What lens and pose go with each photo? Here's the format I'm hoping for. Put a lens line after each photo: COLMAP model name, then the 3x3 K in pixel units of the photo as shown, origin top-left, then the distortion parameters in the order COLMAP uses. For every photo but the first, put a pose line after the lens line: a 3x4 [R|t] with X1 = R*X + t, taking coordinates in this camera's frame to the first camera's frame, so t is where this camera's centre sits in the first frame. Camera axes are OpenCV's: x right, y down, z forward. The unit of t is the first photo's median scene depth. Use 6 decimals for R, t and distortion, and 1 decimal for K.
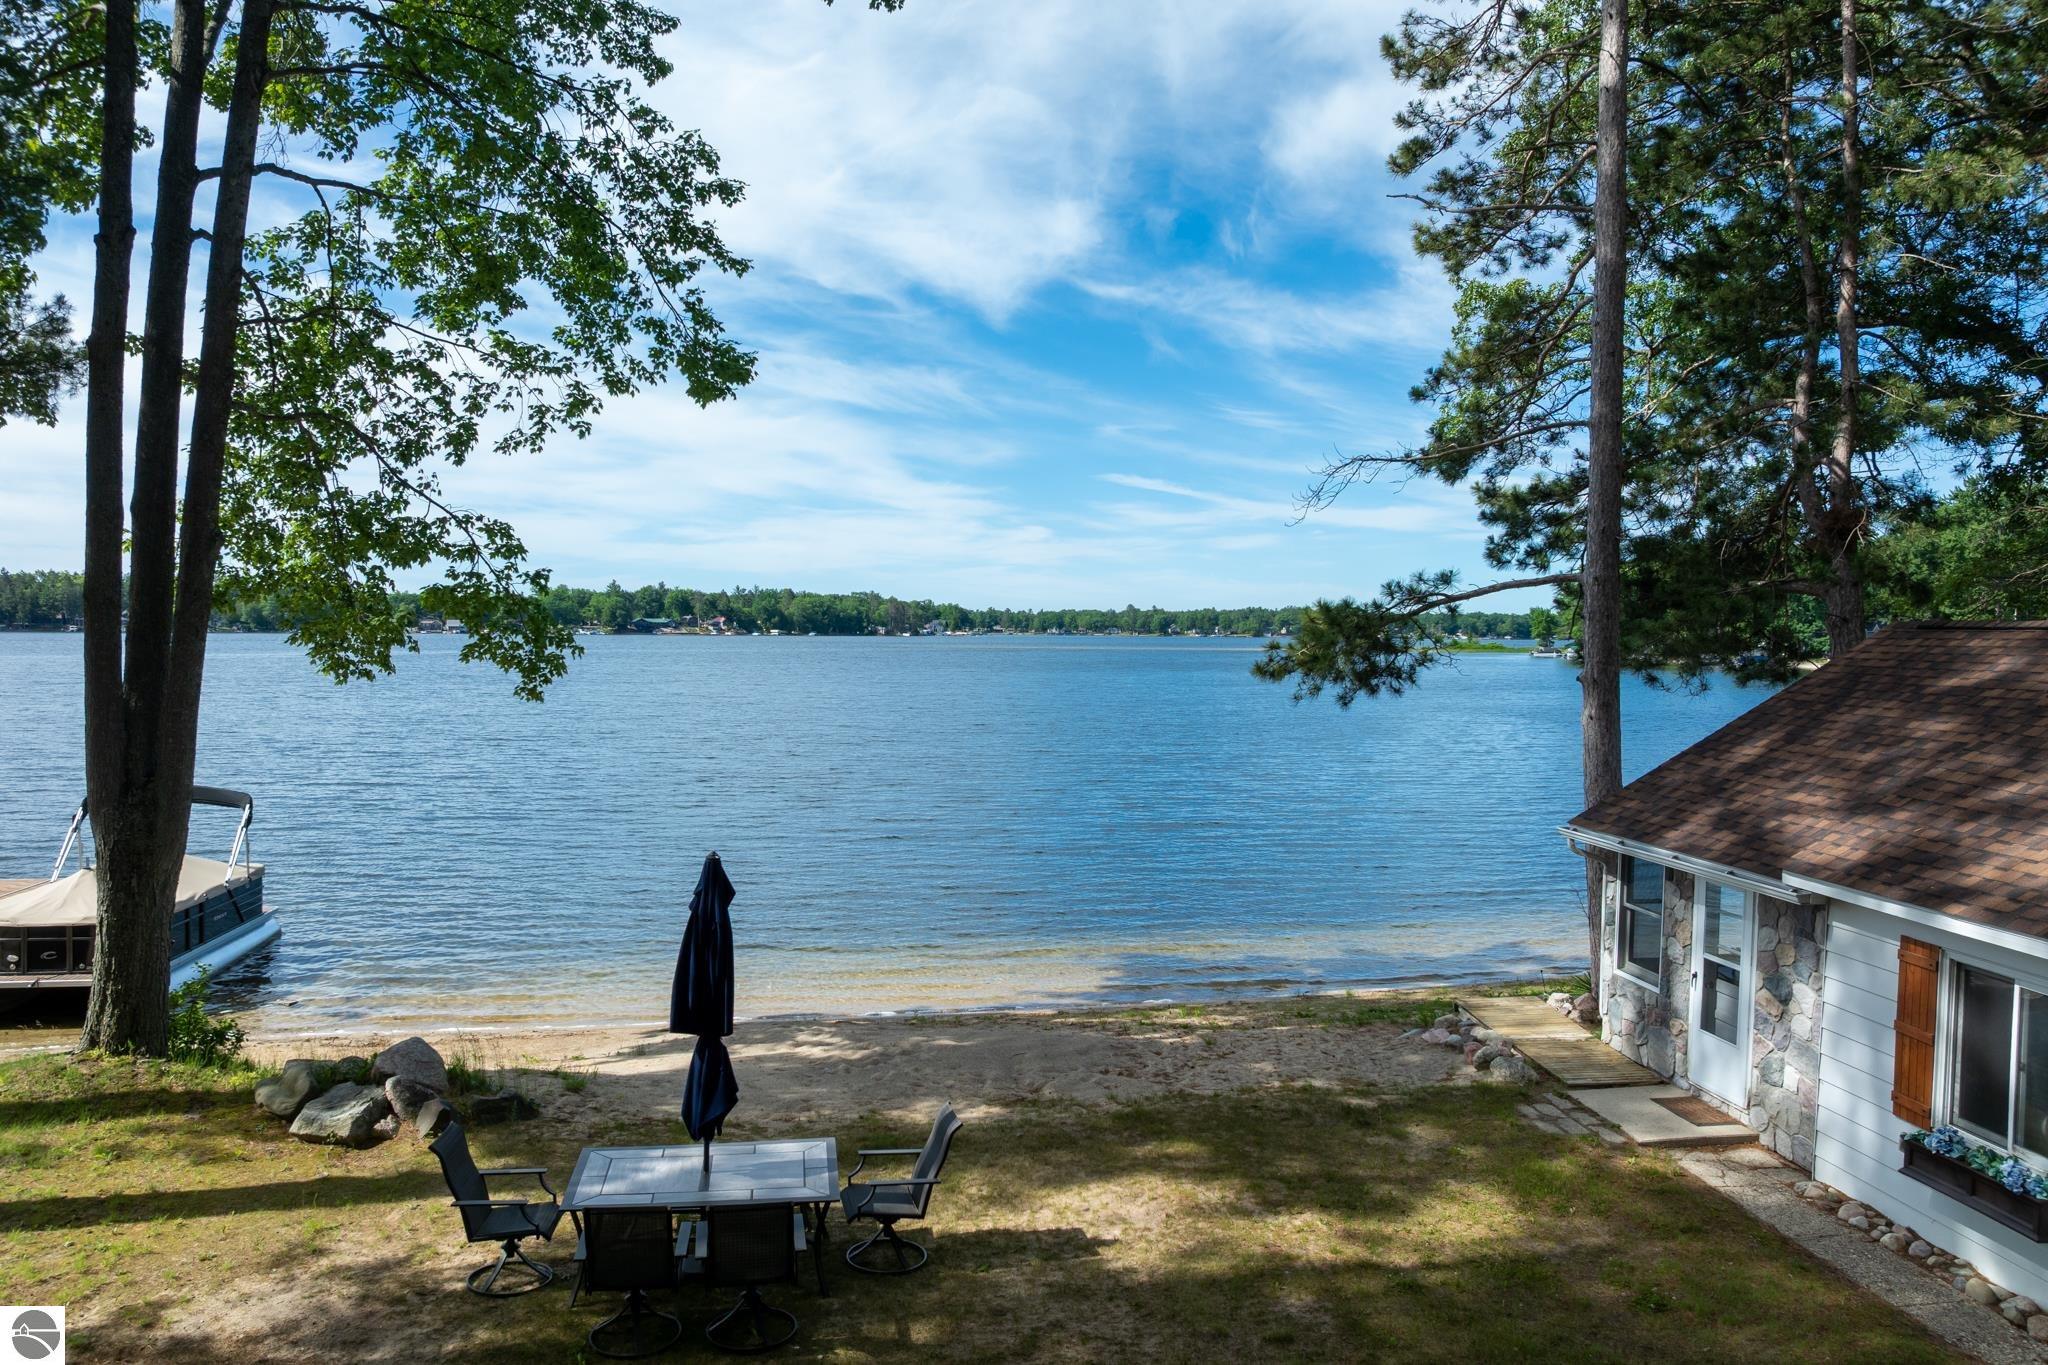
lens RADIAL K [[1439.8, 0, 1017.9], [0, 1439.8, 691.8], [0, 0, 1]] dist [-0.046869, 0.016093]
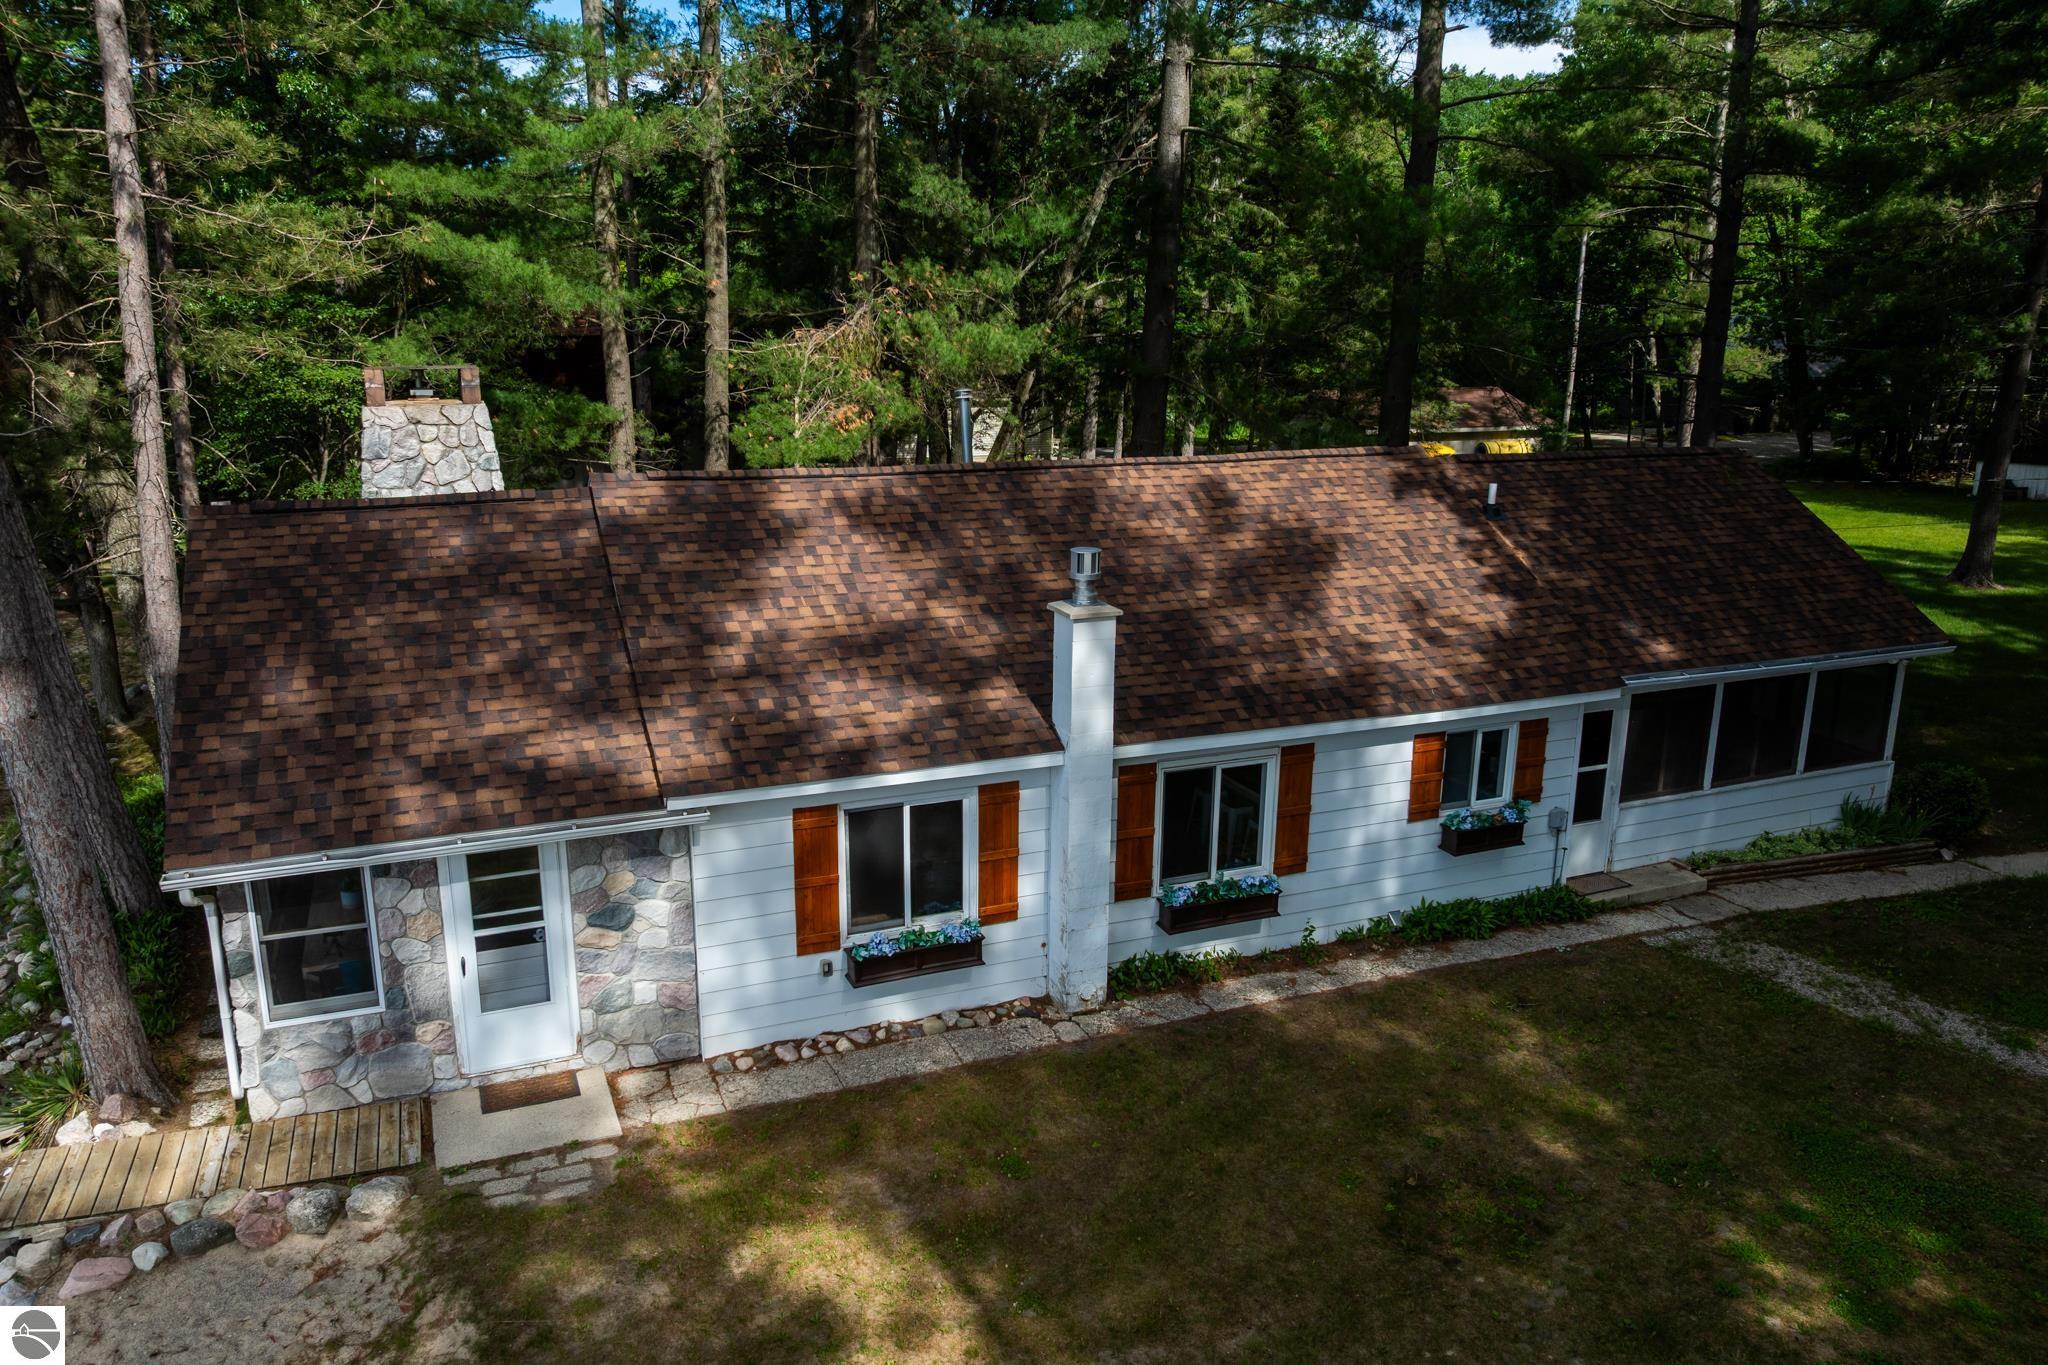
lens RADIAL K [[1439.8, 0, 1065.6], [0, 1439.8, 683.3], [0, 0, 1]] dist [-0.046869, 0.016093]
pose [[-0.281378, -0.255263, 0.925023, -0.348307], [0.034373, 0.960670, 0.275556, -0.171010], [-0.958981, 0.109331, -0.261538, 0.766886]]
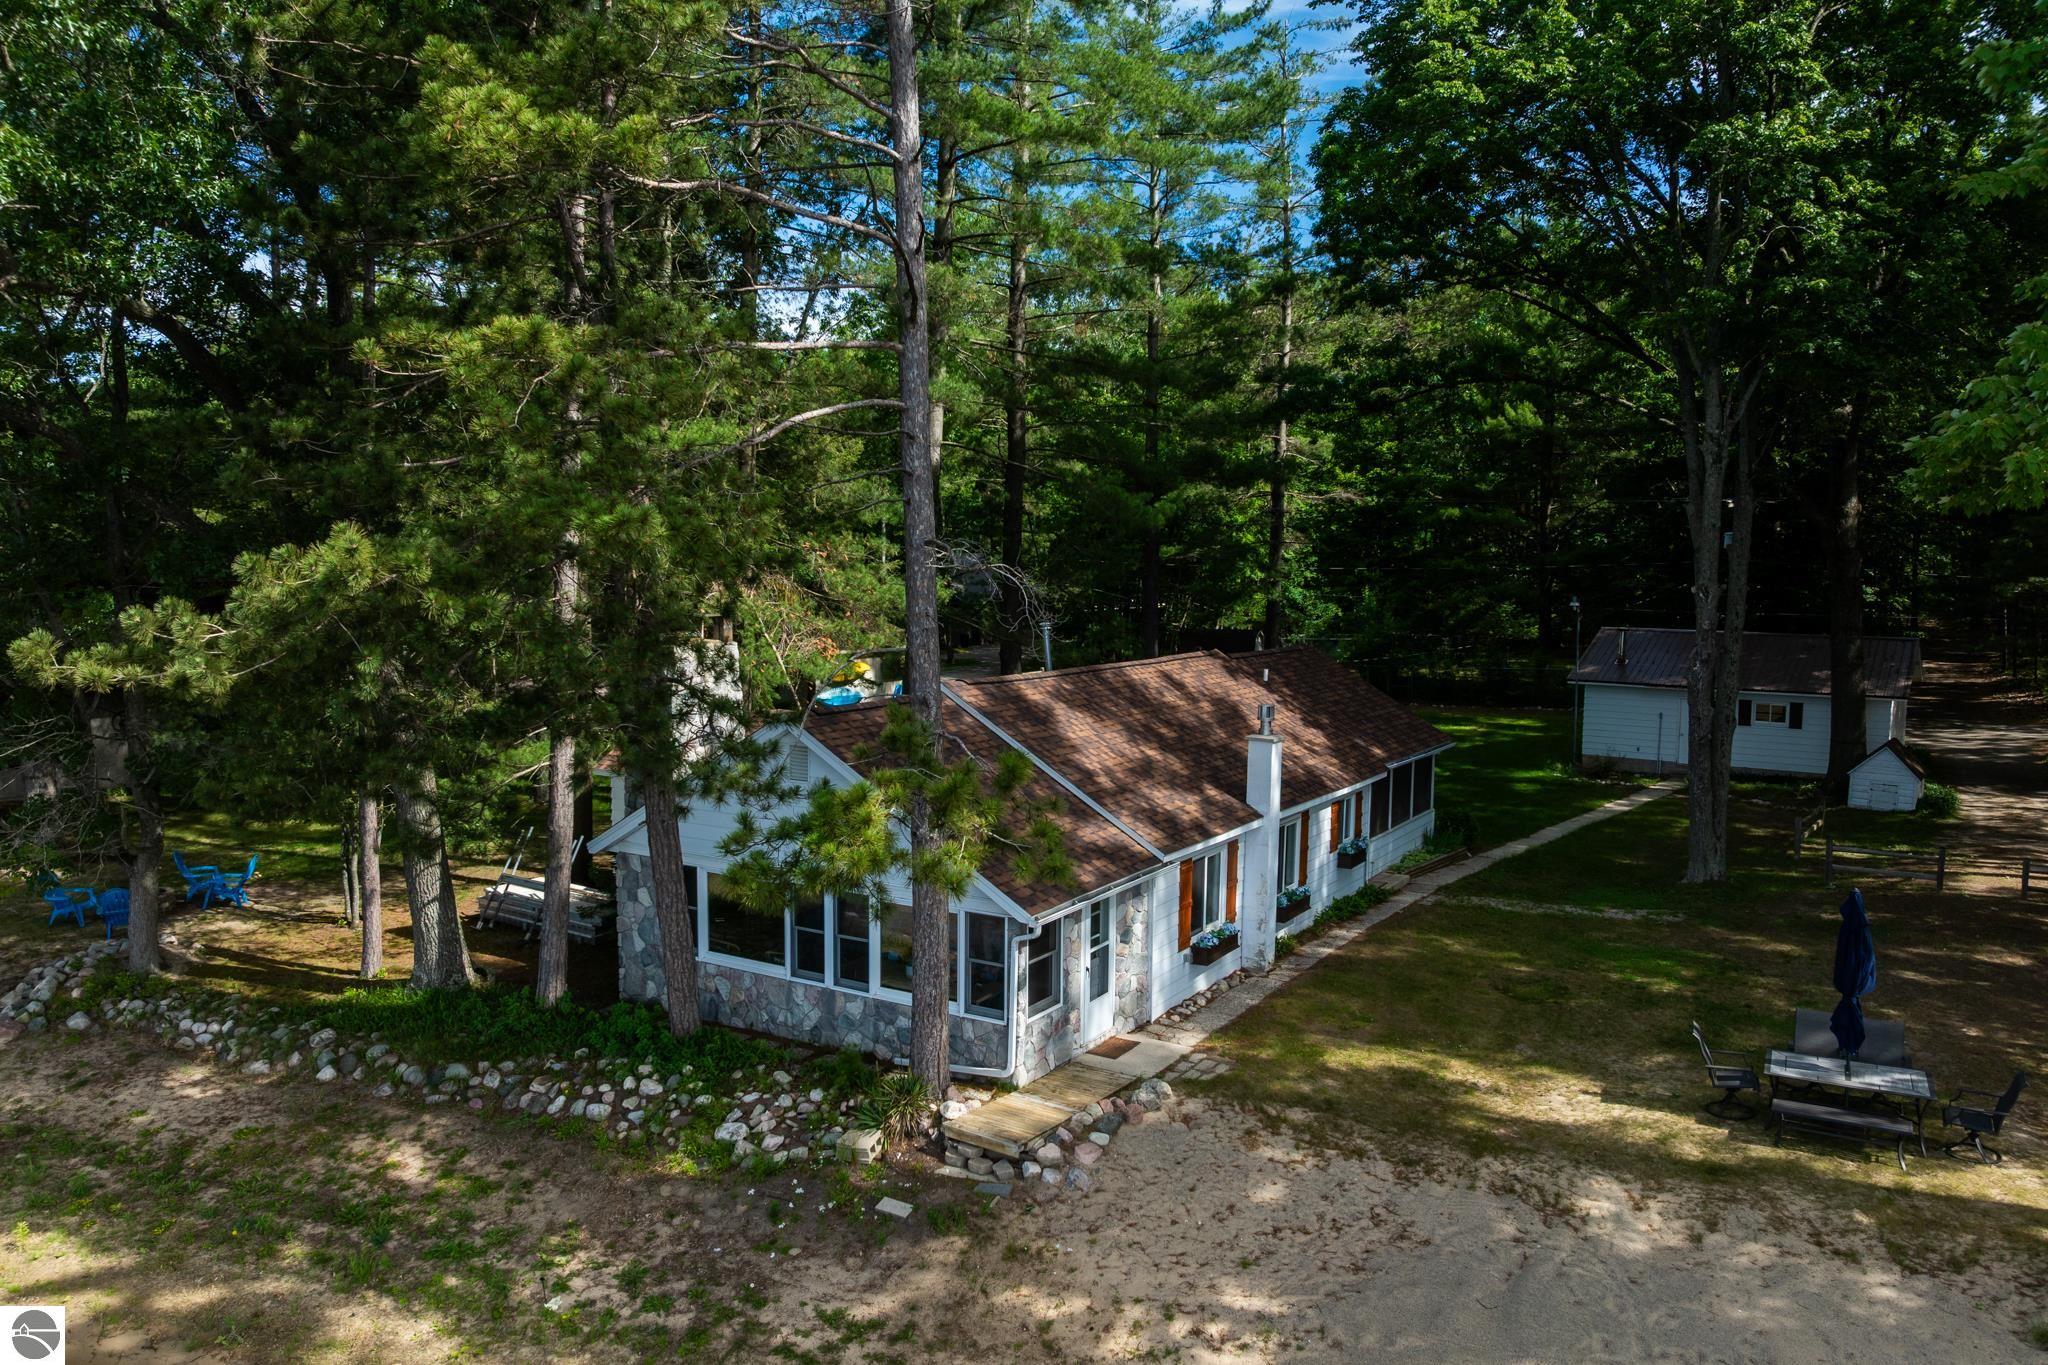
lens RADIAL K [[1439.8, 0, 1019.2], [0, 1439.8, 674.0], [0, 0, 1]] dist [-0.046869, 0.016093]
pose [[-0.782962, -0.069883, 0.618132, -0.301320], [0.011323, 0.991904, 0.126482, -0.245467], [-0.621967, 0.106030, -0.775832, 1.892989]]
